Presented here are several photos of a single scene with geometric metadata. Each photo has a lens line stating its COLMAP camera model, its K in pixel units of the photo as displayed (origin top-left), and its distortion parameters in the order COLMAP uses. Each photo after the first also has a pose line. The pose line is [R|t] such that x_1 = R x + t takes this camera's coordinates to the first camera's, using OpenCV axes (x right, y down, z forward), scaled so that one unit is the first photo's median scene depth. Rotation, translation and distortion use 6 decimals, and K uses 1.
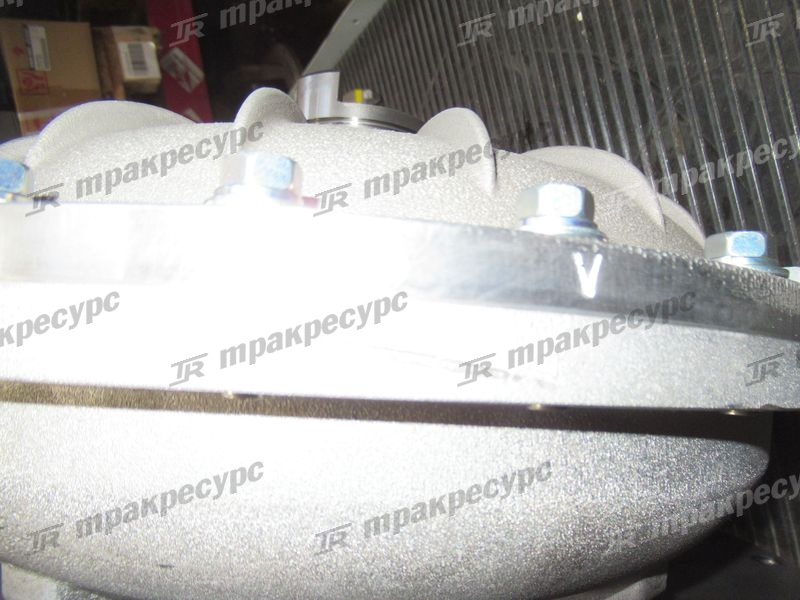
lens RADIAL K [[596.0, 0, 398.1], [0, 596.0, 299.5], [0, 0, 1]] dist [-0.012062, 0.007679]
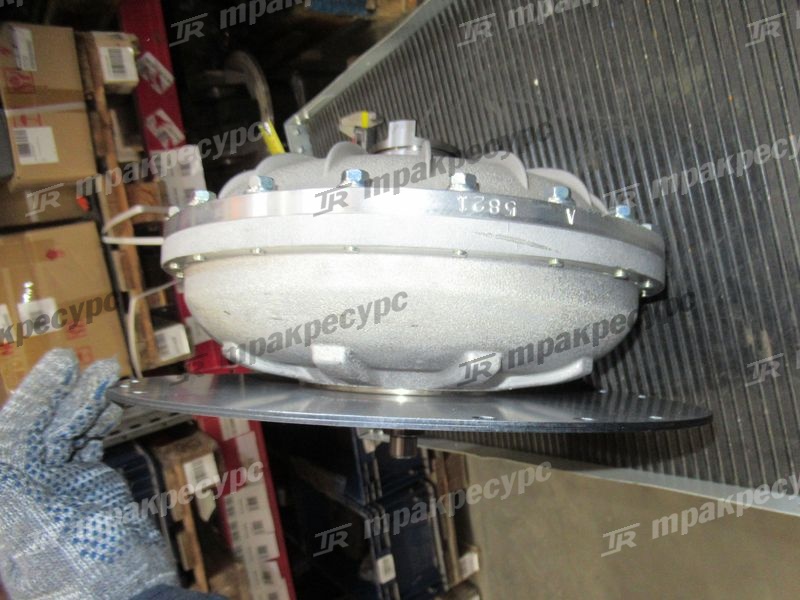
lens RADIAL K [[596.0, 0, 399.7], [0, 596.0, 303.9], [0, 0, 1]] dist [-0.012062, 0.007679]
pose [[0.991102, -0.007630, 0.132885, -0.206873], [0.006482, 0.999938, 0.009071, 0.080902], [-0.132946, -0.008129, 0.991090, -0.410635]]
